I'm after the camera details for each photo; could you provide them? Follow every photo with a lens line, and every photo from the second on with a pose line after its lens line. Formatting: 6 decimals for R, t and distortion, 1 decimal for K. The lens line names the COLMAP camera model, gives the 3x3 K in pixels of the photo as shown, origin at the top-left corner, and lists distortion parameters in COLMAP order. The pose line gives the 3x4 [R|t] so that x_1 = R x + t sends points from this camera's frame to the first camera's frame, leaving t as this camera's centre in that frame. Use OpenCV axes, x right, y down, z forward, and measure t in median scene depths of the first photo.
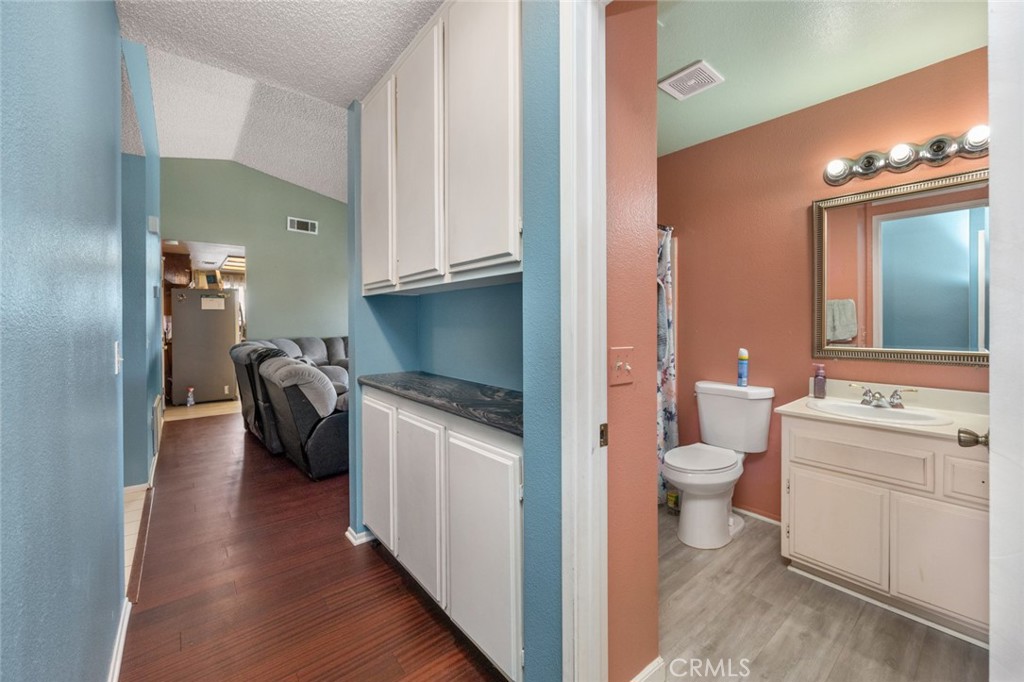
lens RADIAL K [[397.4, 0, 532.4], [0, 397.4, 328.8], [0, 0, 1]] dist [-0.001460, -0.000366]
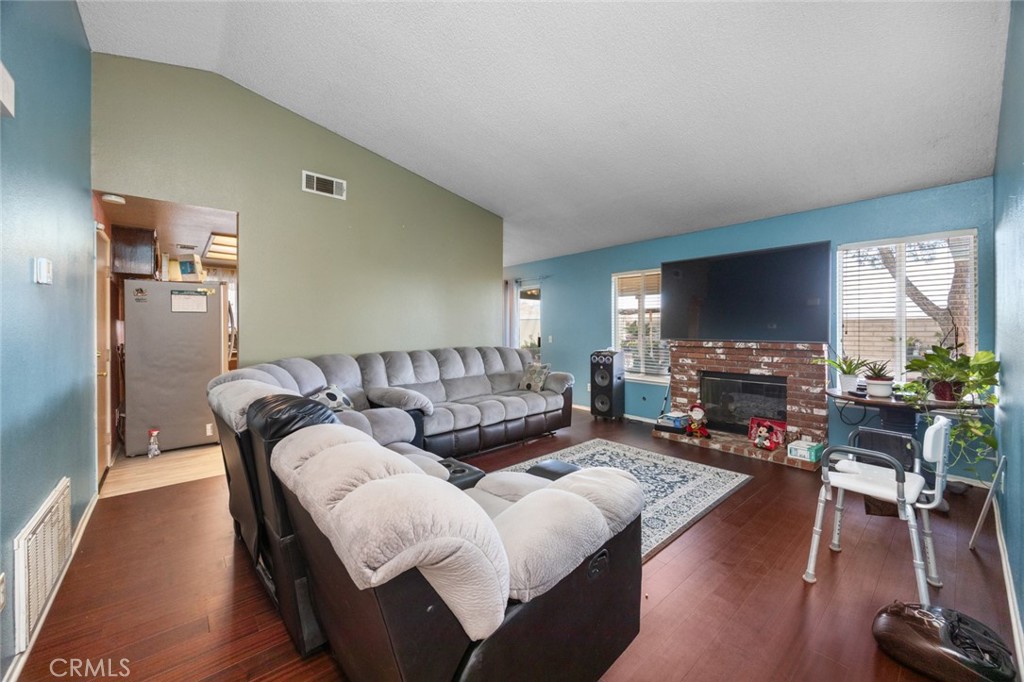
lens RADIAL K [[397.4, 0, 530.6], [0, 397.4, 331.0], [0, 0, 1]] dist [-0.001460, -0.000366]
pose [[0.999948, 0.000235, 0.010161, -0.239515], [-0.000188, 0.999989, -0.004620, -0.013924], [-0.010162, 0.004617, 0.999938, 0.331567]]
